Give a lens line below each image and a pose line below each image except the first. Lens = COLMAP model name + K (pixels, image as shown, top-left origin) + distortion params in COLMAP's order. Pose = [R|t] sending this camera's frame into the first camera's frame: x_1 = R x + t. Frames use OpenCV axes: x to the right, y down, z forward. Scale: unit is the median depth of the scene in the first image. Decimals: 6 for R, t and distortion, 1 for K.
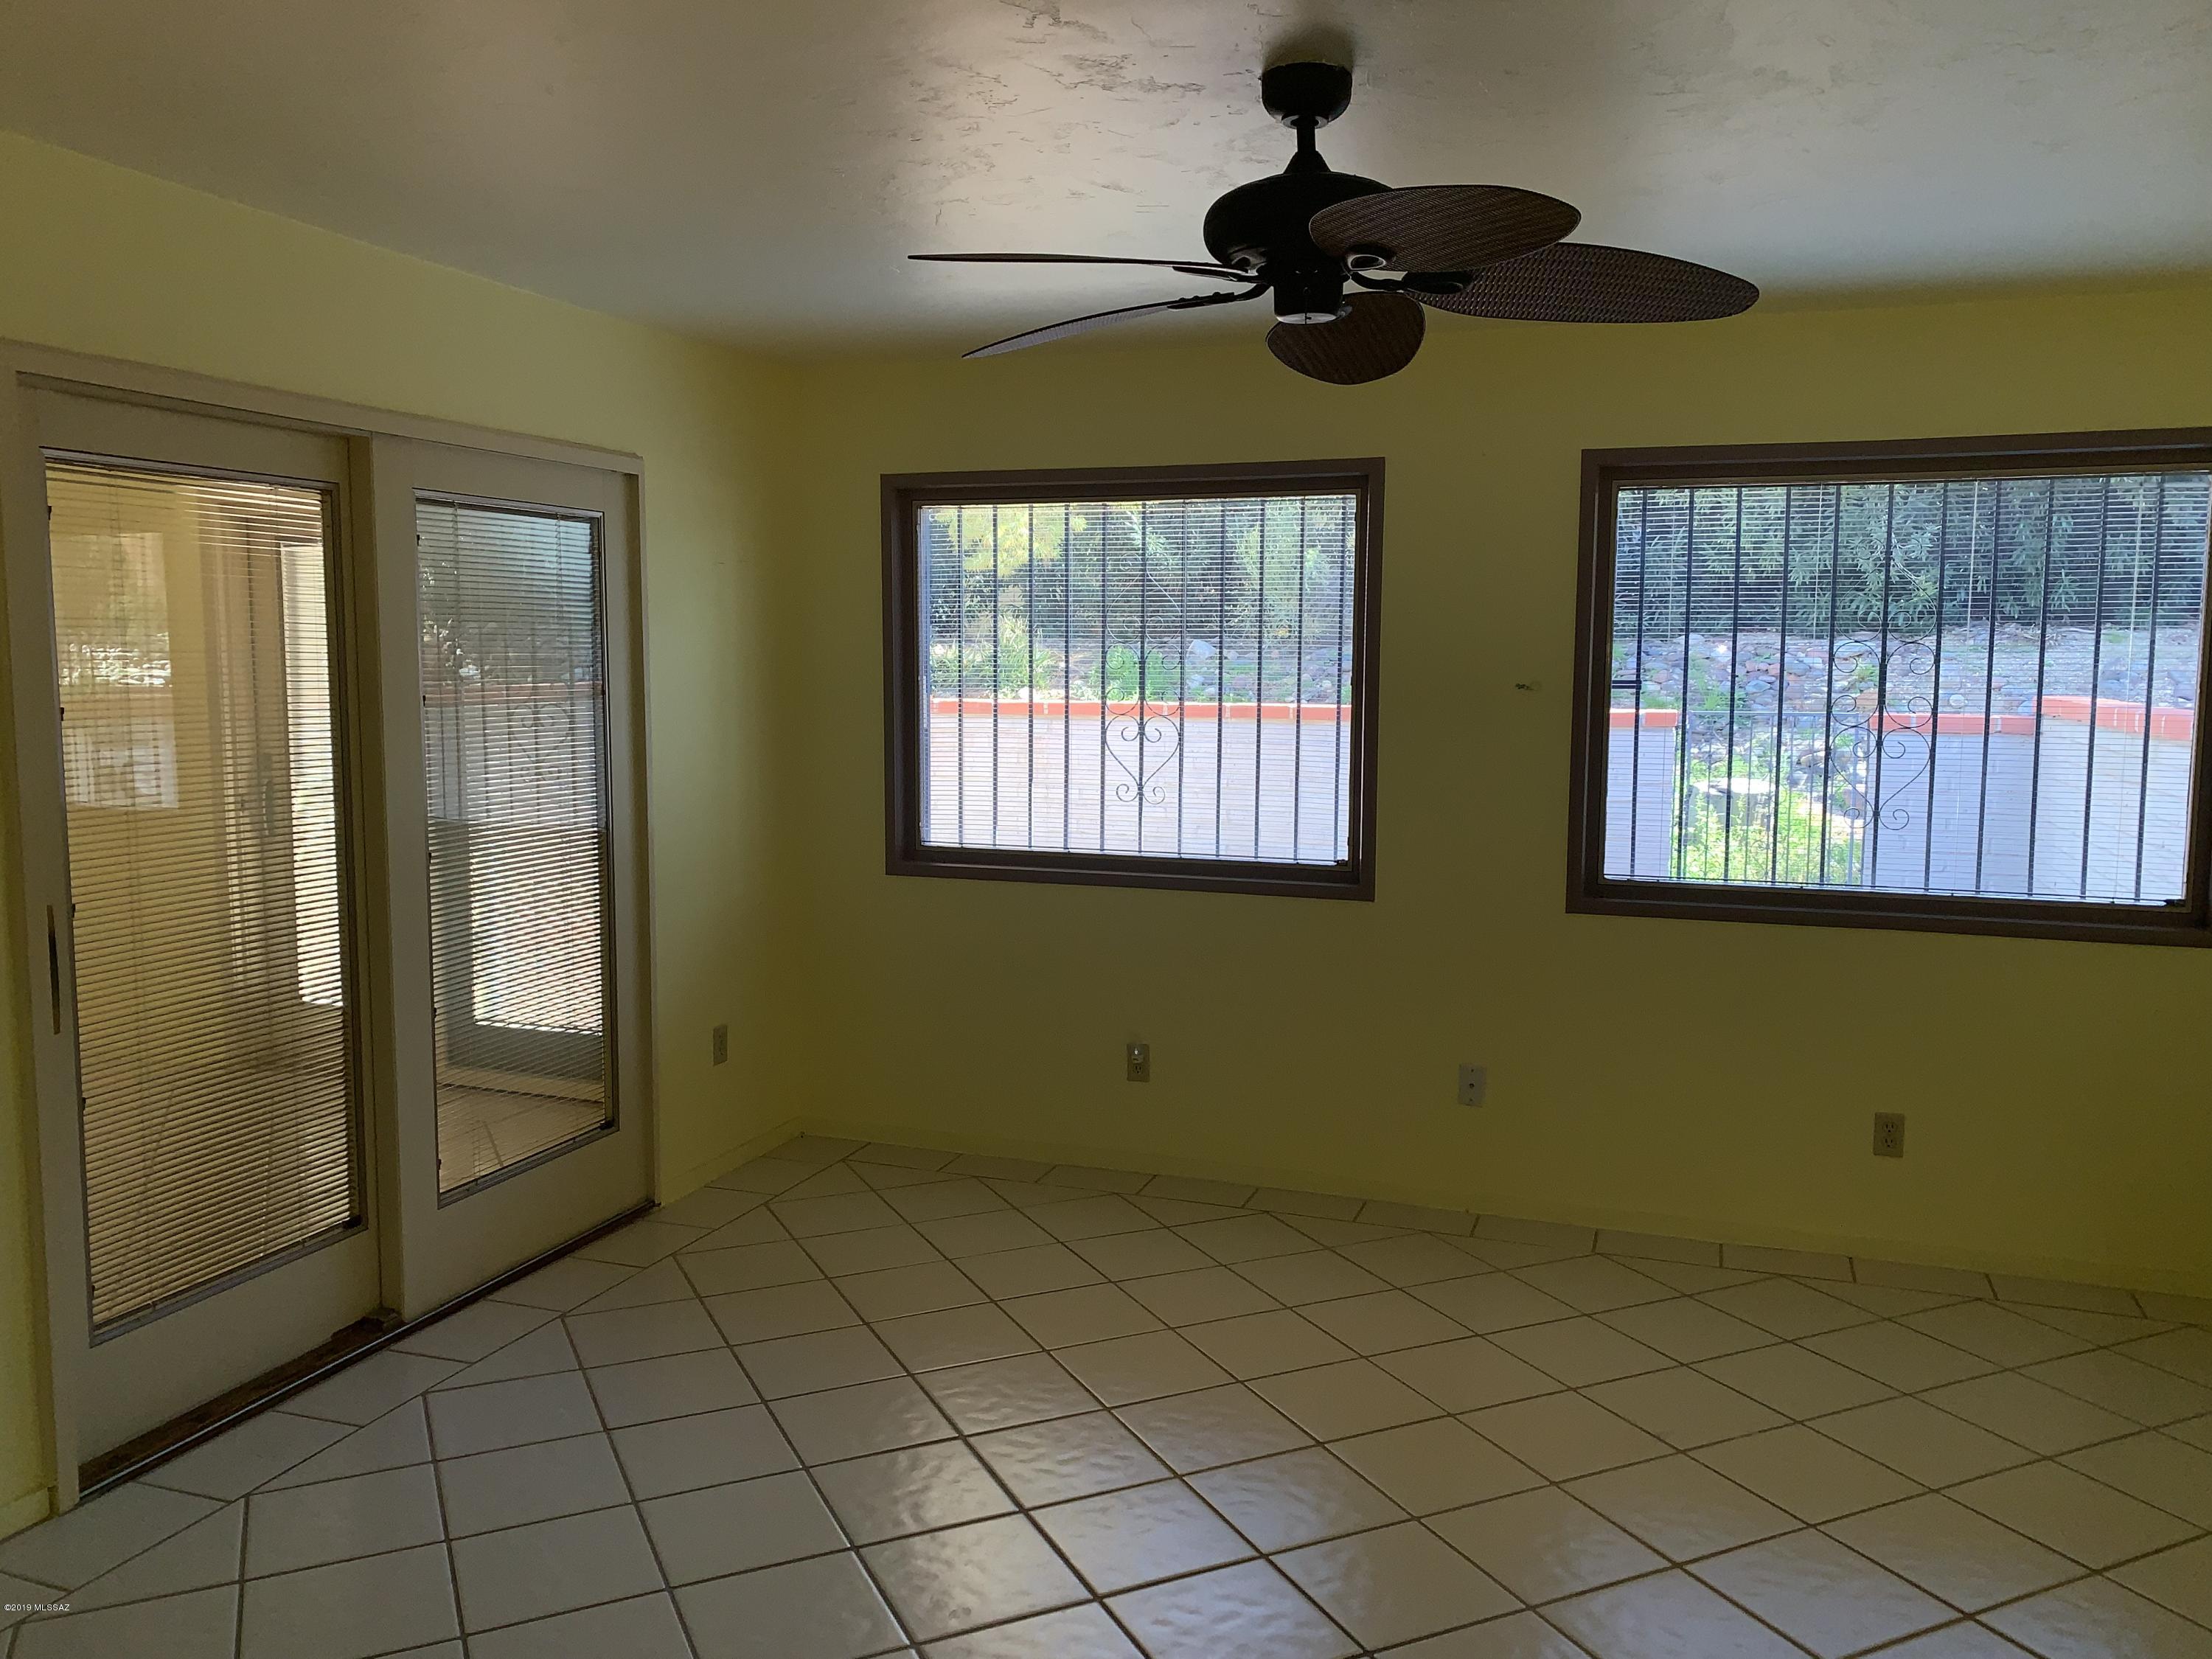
lens RADIAL K [[1673.6, 0, 1106.4], [0, 1673.6, 810.3], [0, 0, 1]] dist [0.192160, -0.353102]
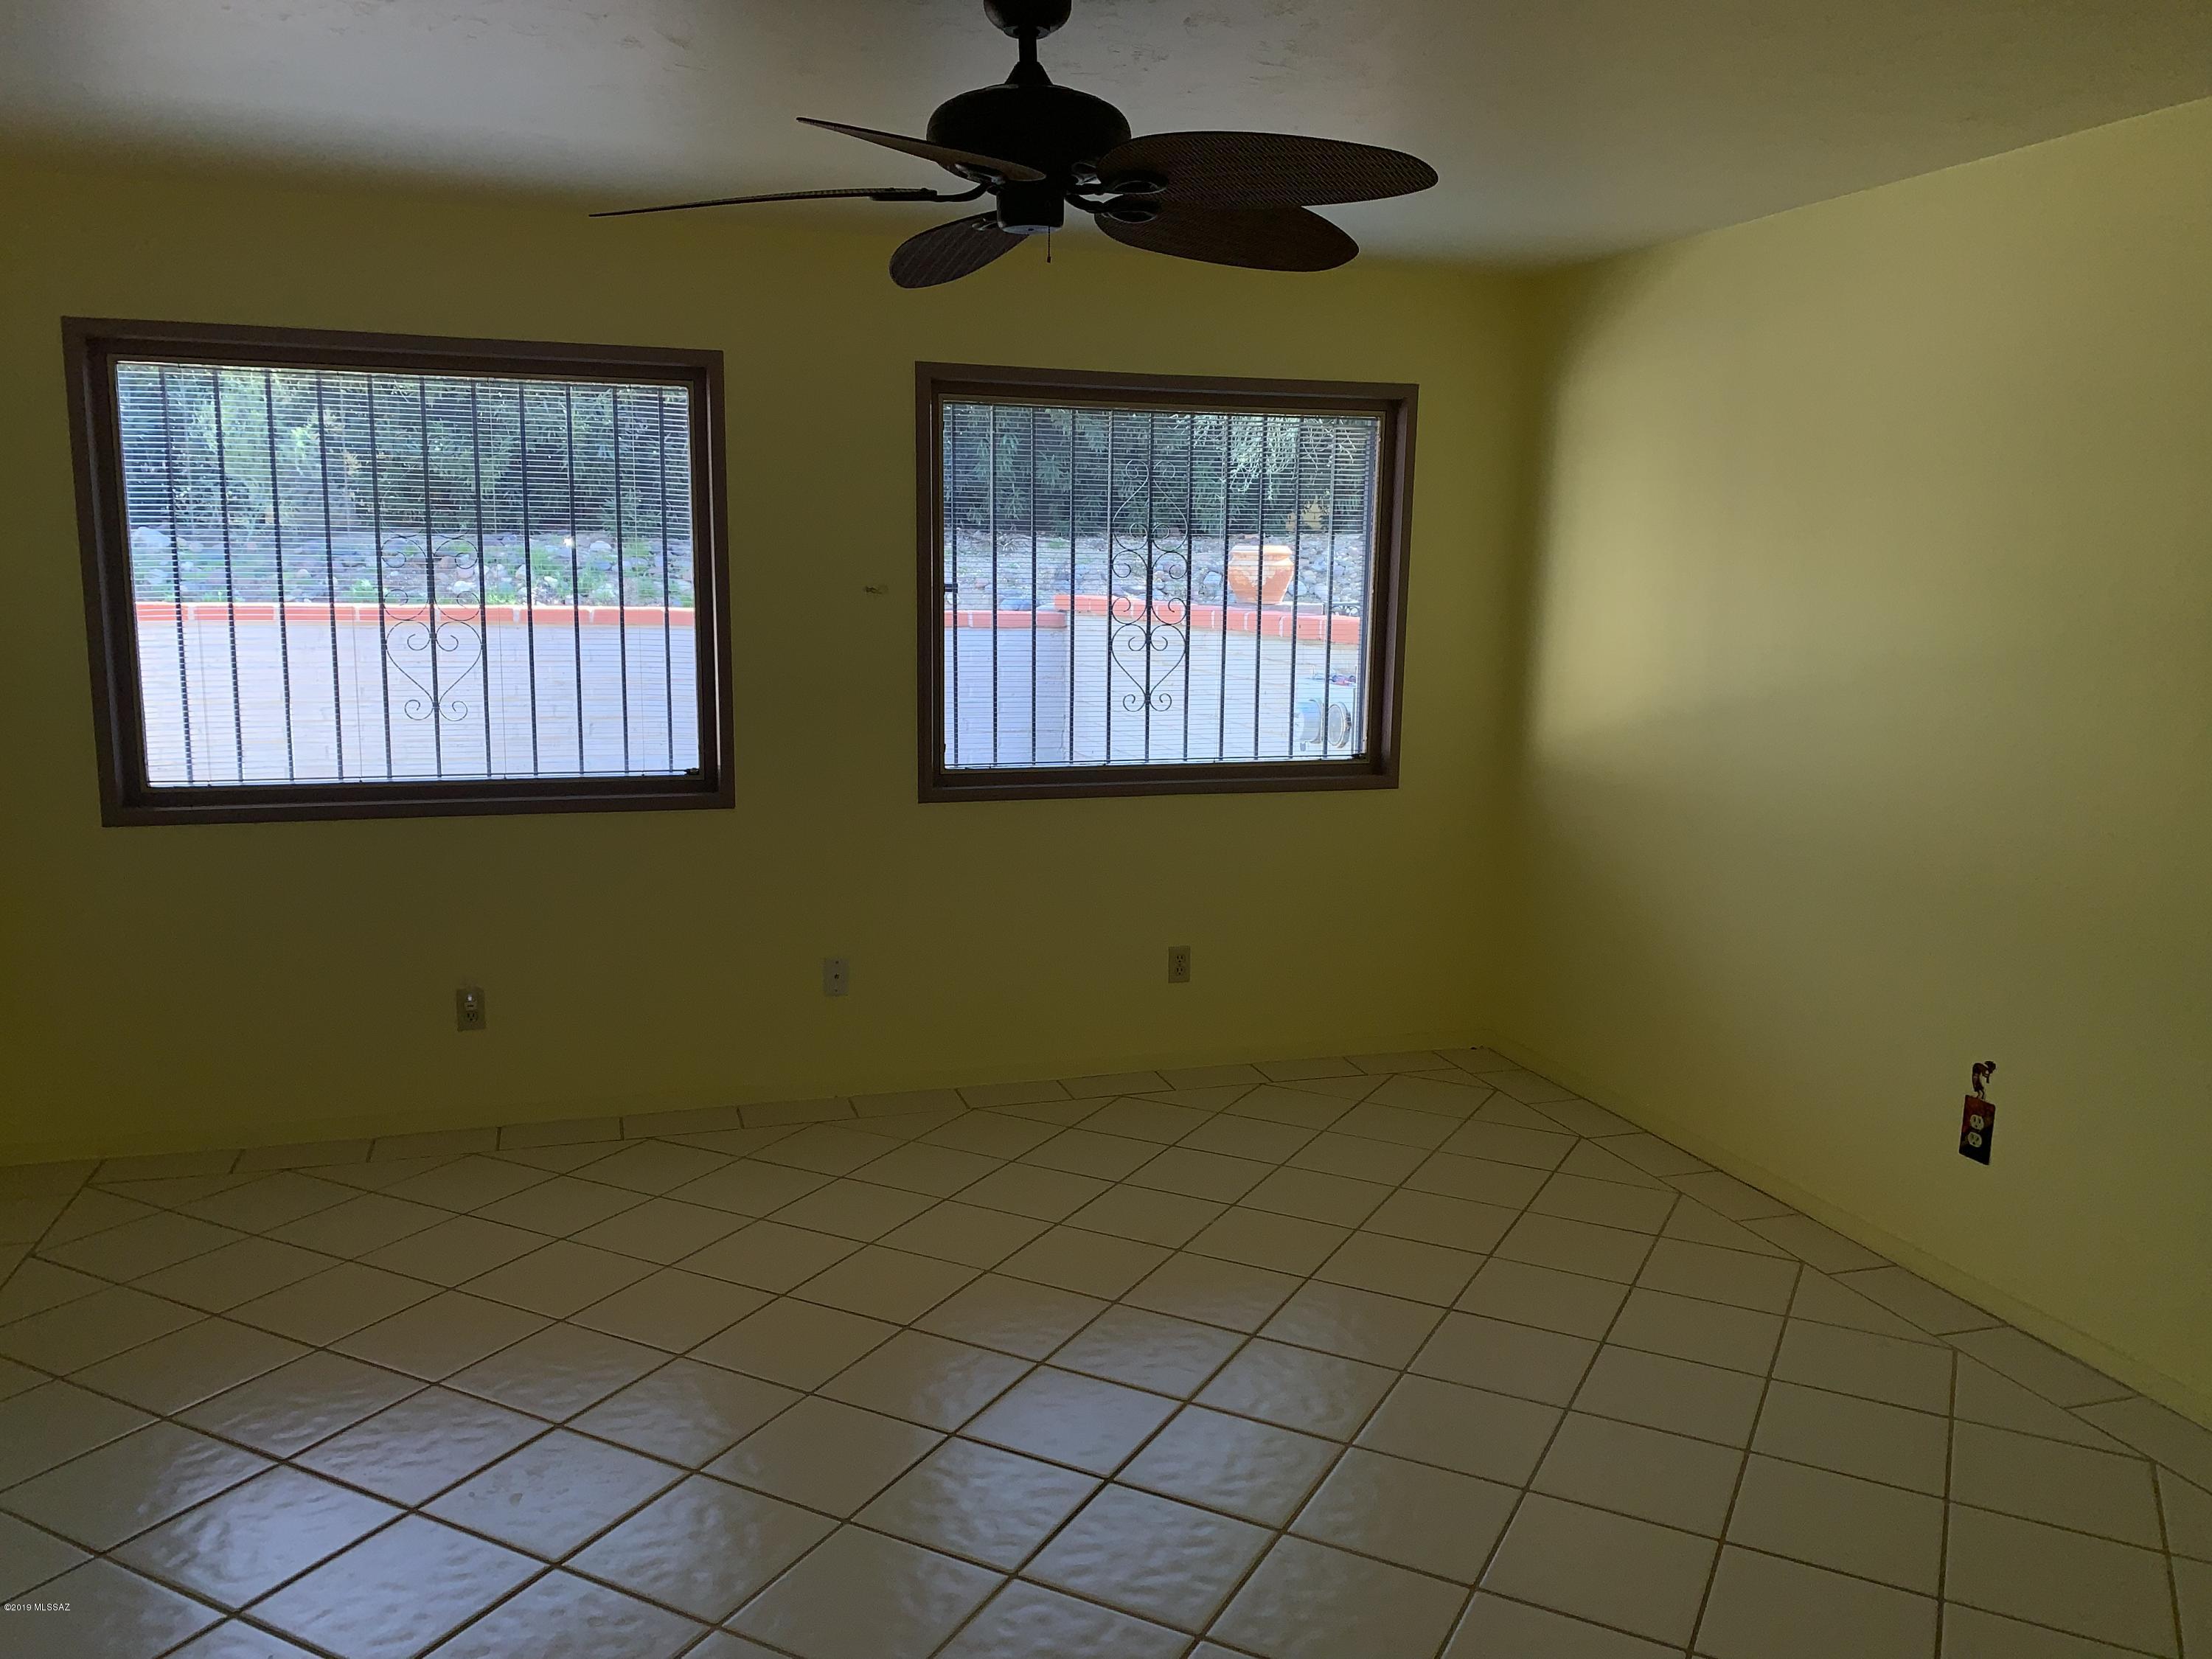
lens RADIAL K [[1679.4, 0, 1106.0], [0, 1679.4, 829.5], [0, 0, 1]] dist [0.031781, -0.028776]
pose [[0.805413, -0.088725, 0.586036, -0.229911], [0.046216, 0.995123, 0.087144, -0.008744], [-0.590910, -0.043102, 0.805585, 0.073406]]
